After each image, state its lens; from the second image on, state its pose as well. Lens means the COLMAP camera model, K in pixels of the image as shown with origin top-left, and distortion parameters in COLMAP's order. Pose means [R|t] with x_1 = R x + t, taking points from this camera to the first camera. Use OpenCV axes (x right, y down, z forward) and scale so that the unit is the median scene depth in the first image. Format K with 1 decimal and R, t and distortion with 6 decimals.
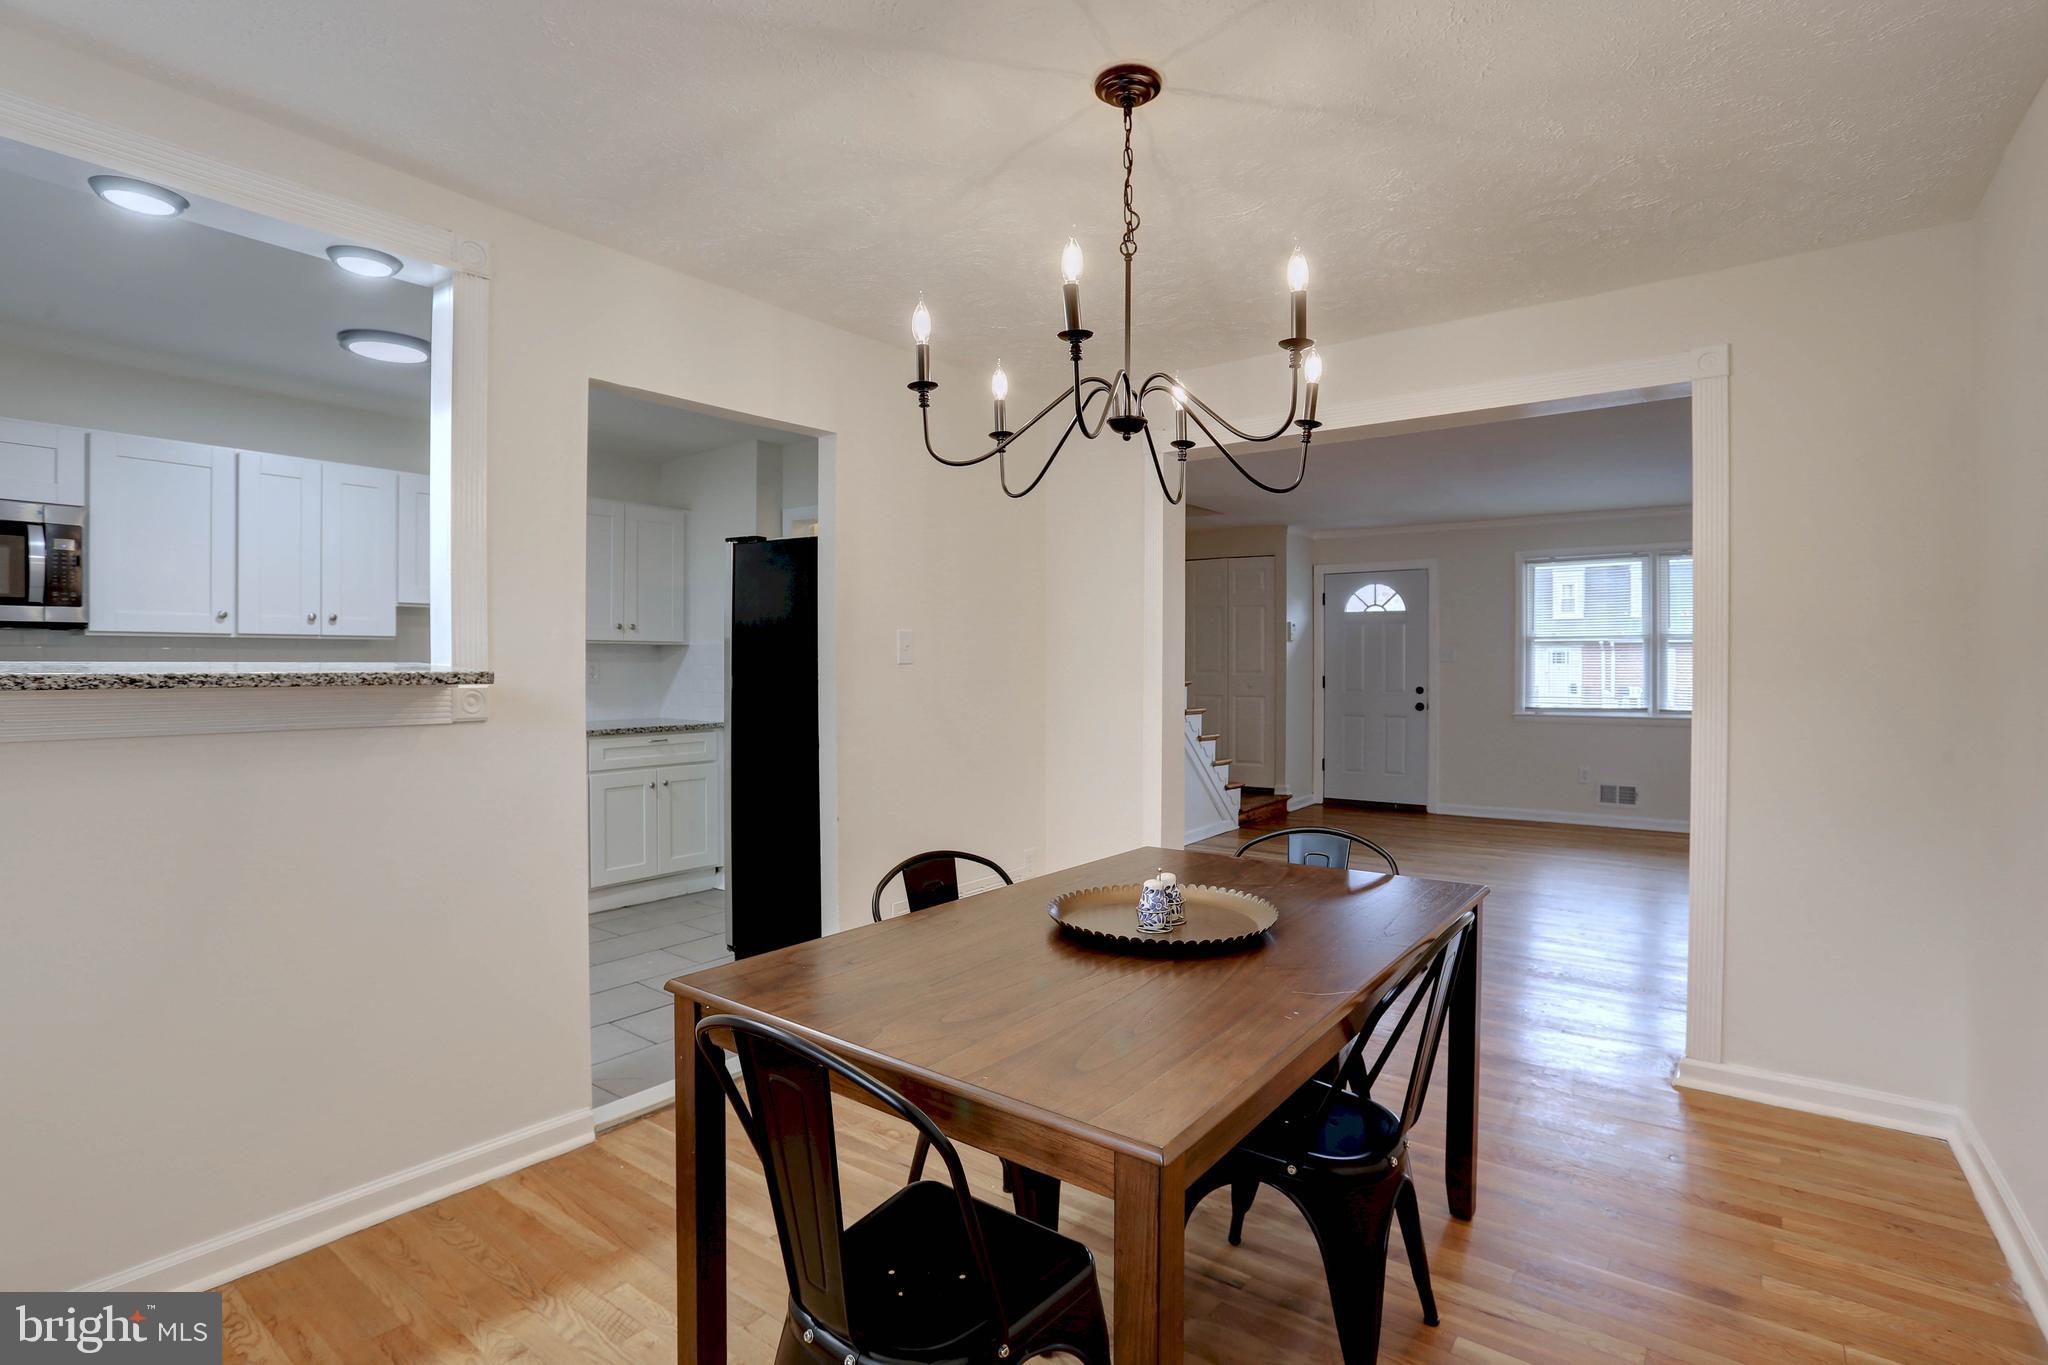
lens RADIAL K [[1001.3, 0, 1016.0], [0, 1001.3, 662.9], [0, 0, 1]] dist [-0.066743, -0.000138]
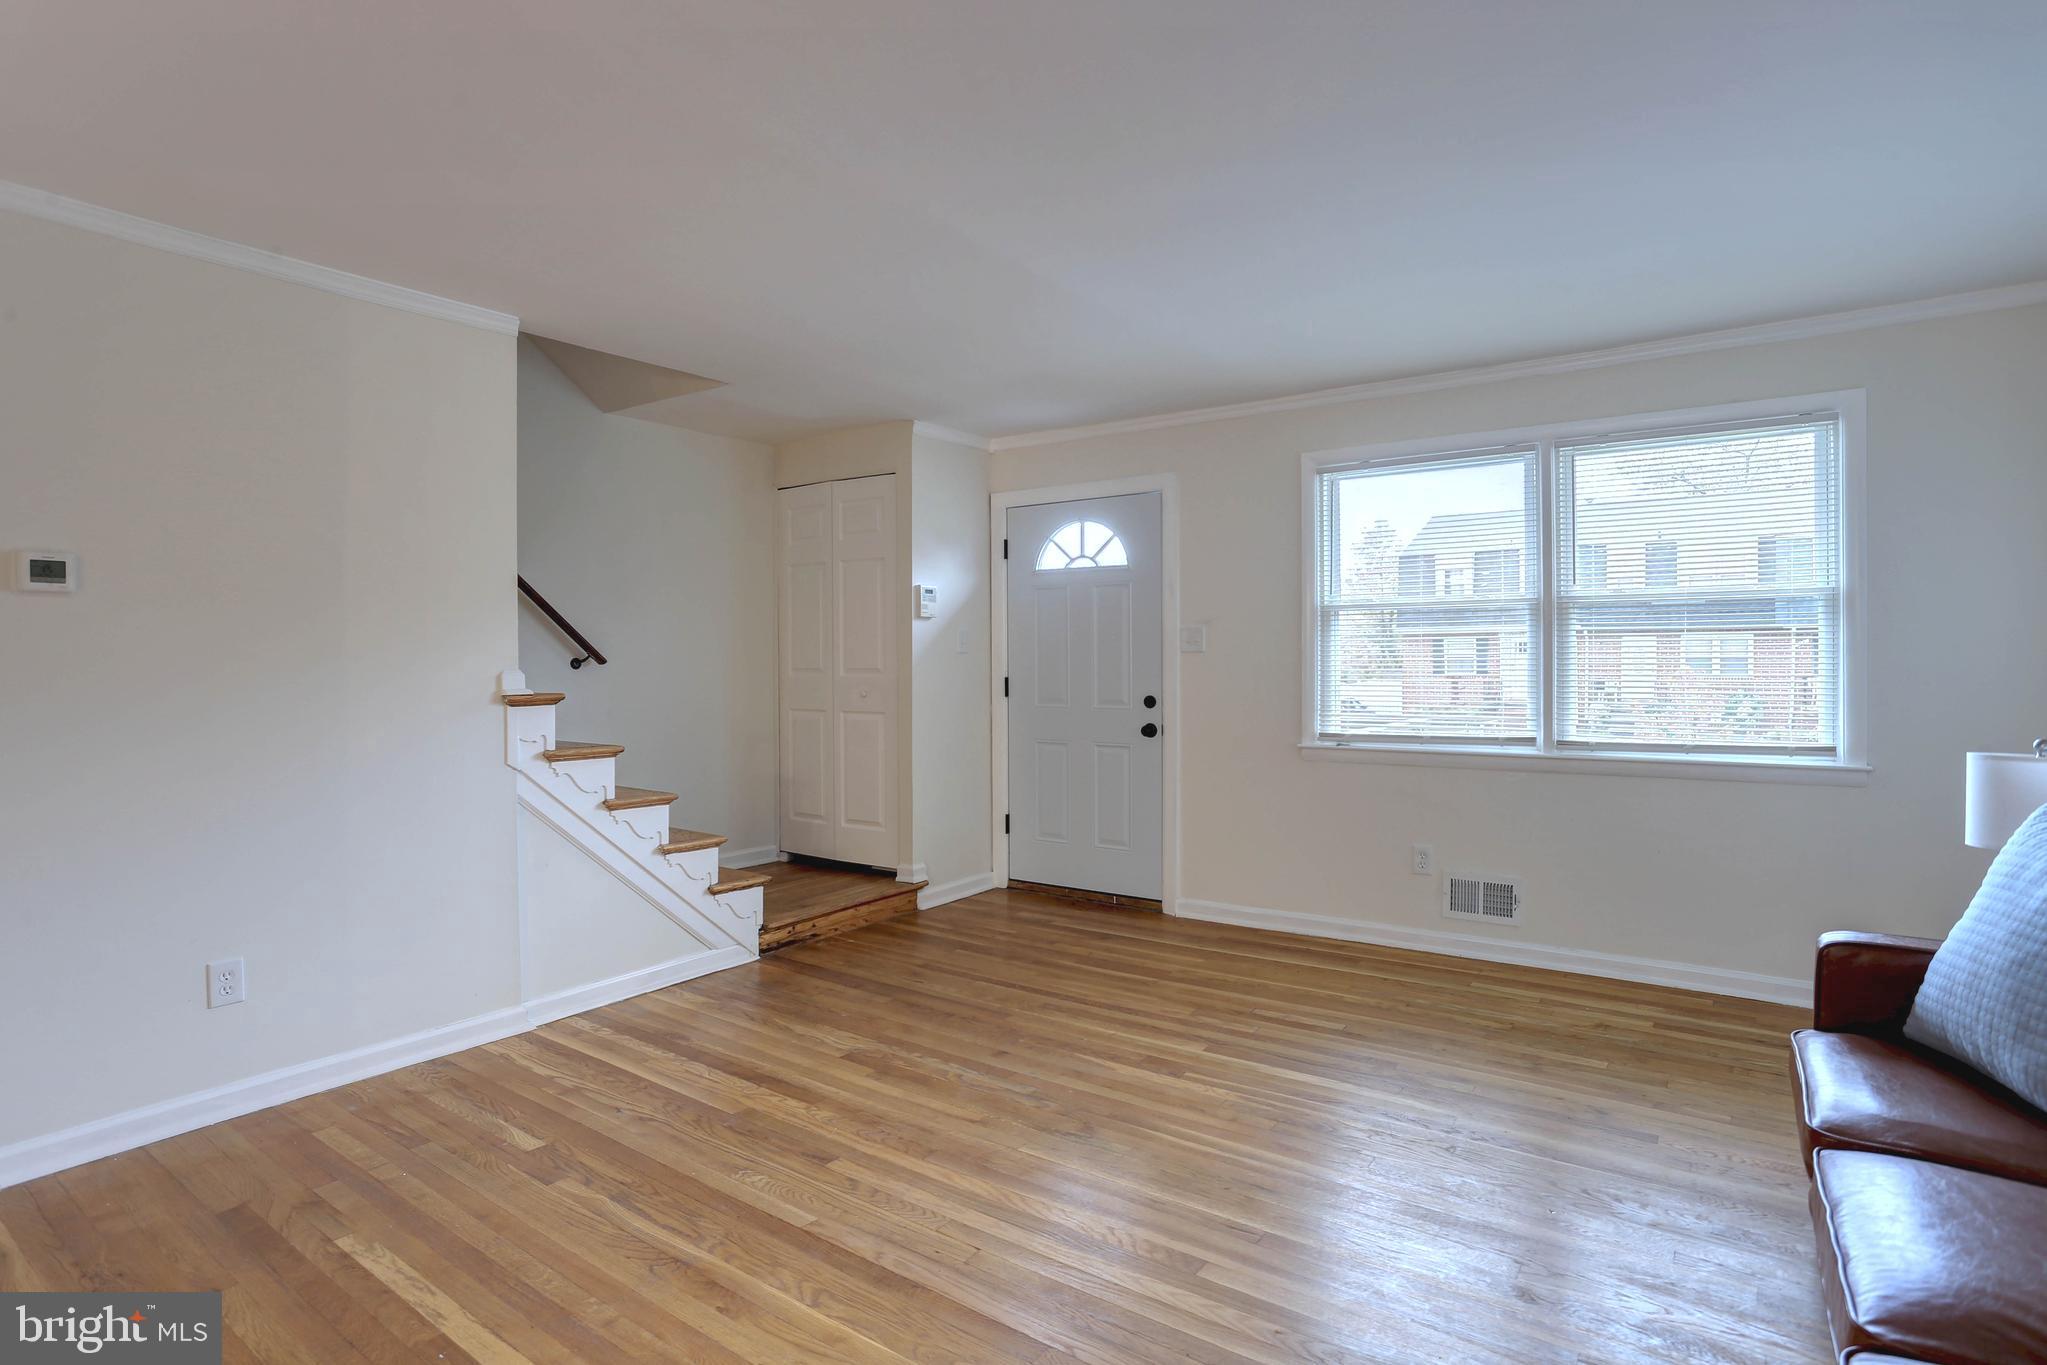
lens RADIAL K [[1054.0, 0, 922.6], [0, 1054.0, 669.5], [0, 0, 1]] dist [-0.093109, 0.036380]
pose [[0.999510, -0.006363, -0.030660, 0.297210], [0.006690, 0.999922, 0.010581, 0.001353], [0.030590, -0.010781, 0.999474, 0.387594]]
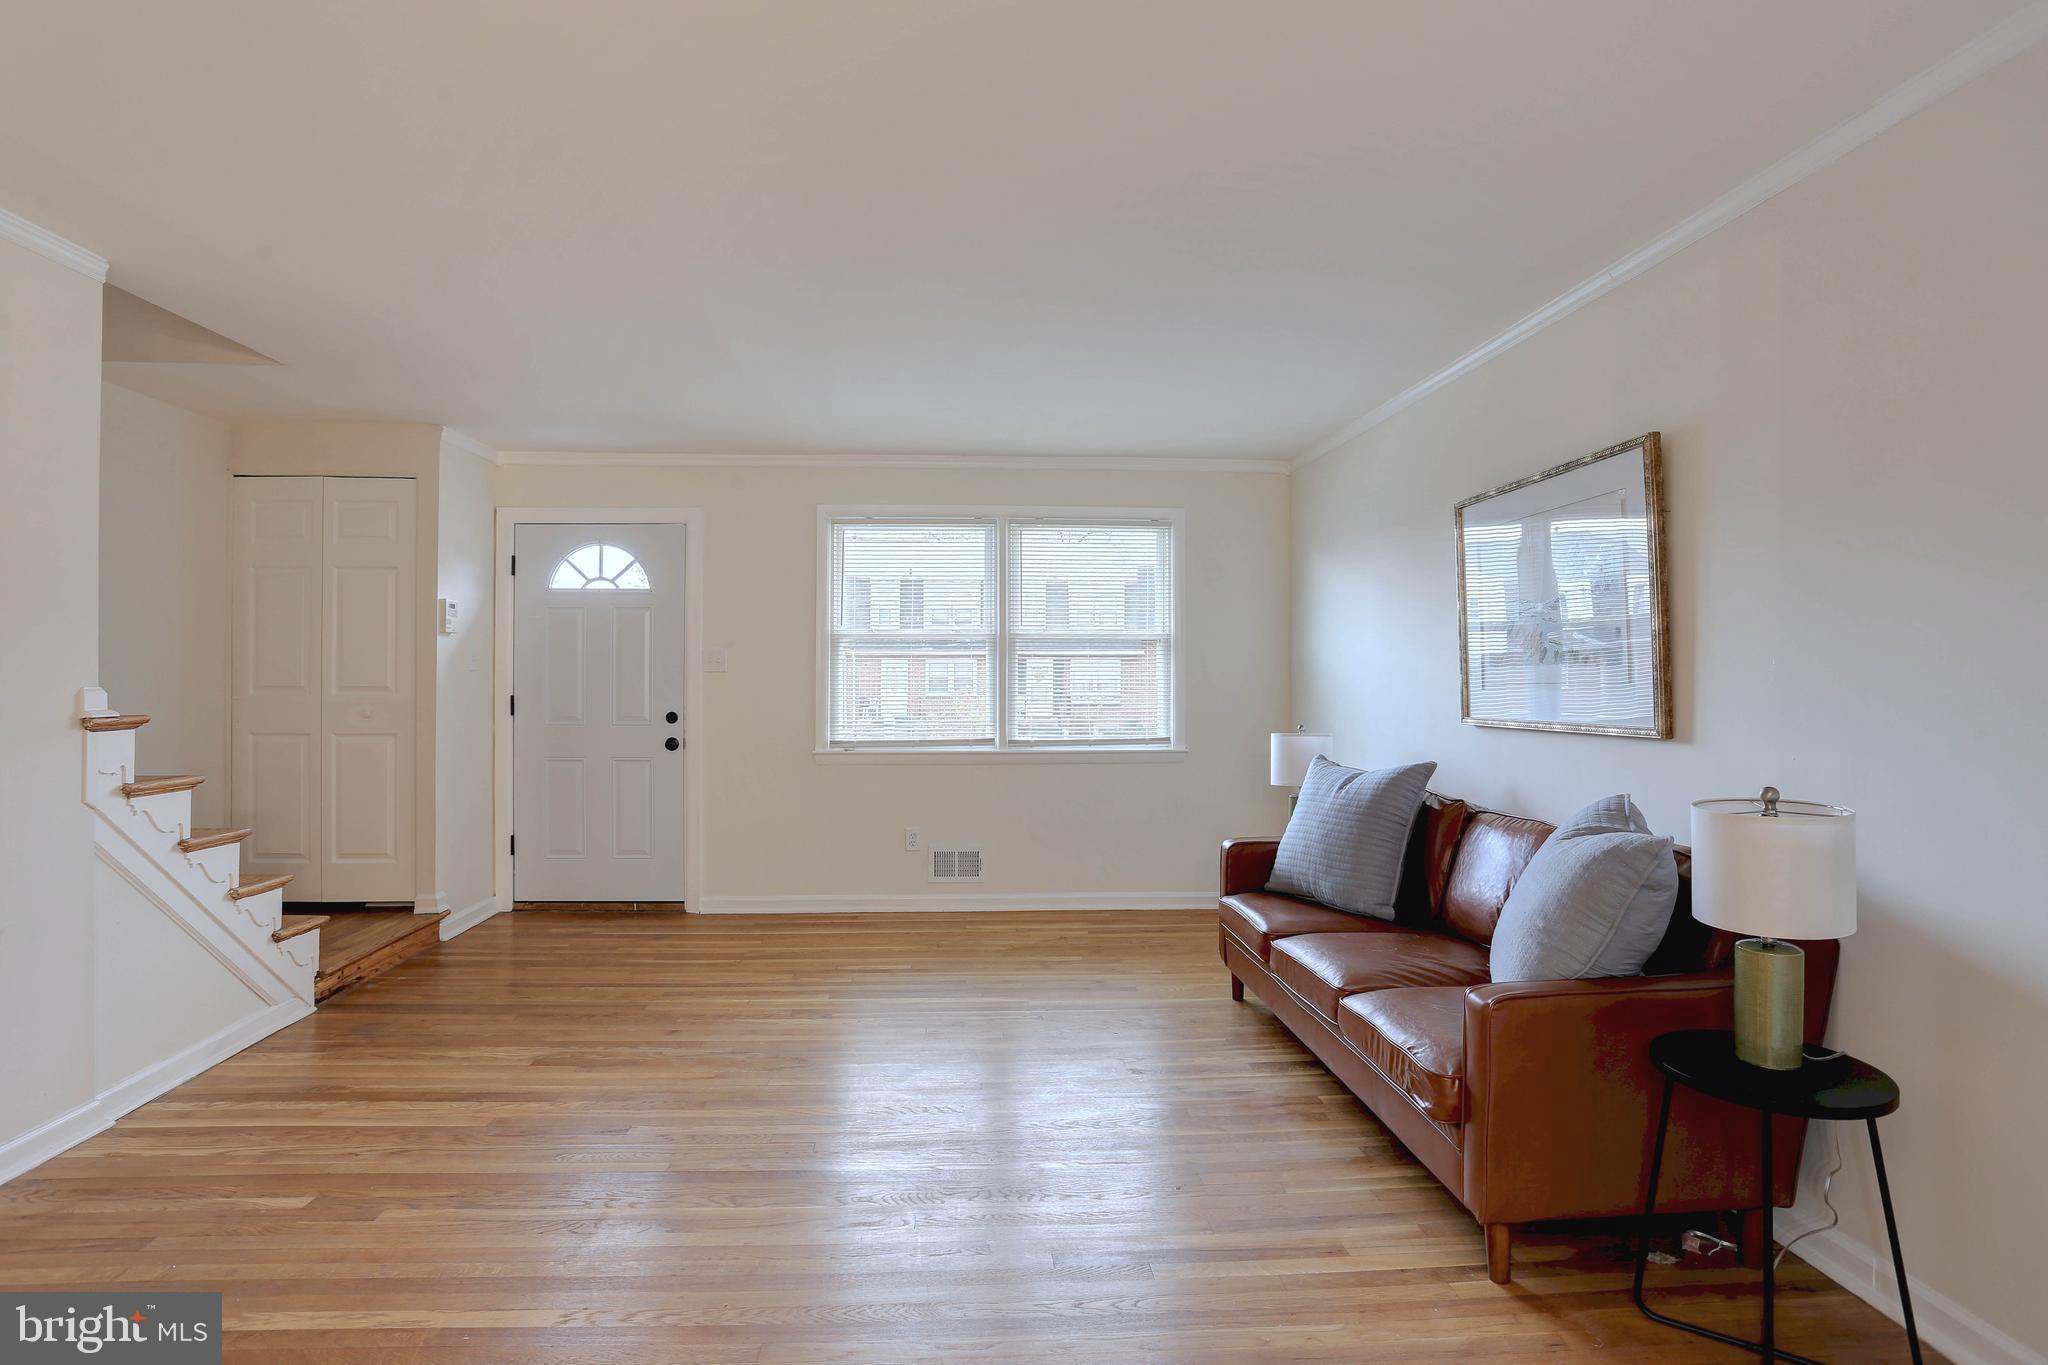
lens RADIAL K [[1086.2, 0, 1016.4], [0, 1086.2, 667.7], [0, 0, 1]] dist [-0.058072, 0.001348]
pose [[0.767160, 0.005121, 0.641436, 0.139180], [-0.001099, 0.999977, -0.006669, 0.000352], [-0.641455, 0.004411, 0.767148, 0.341904]]
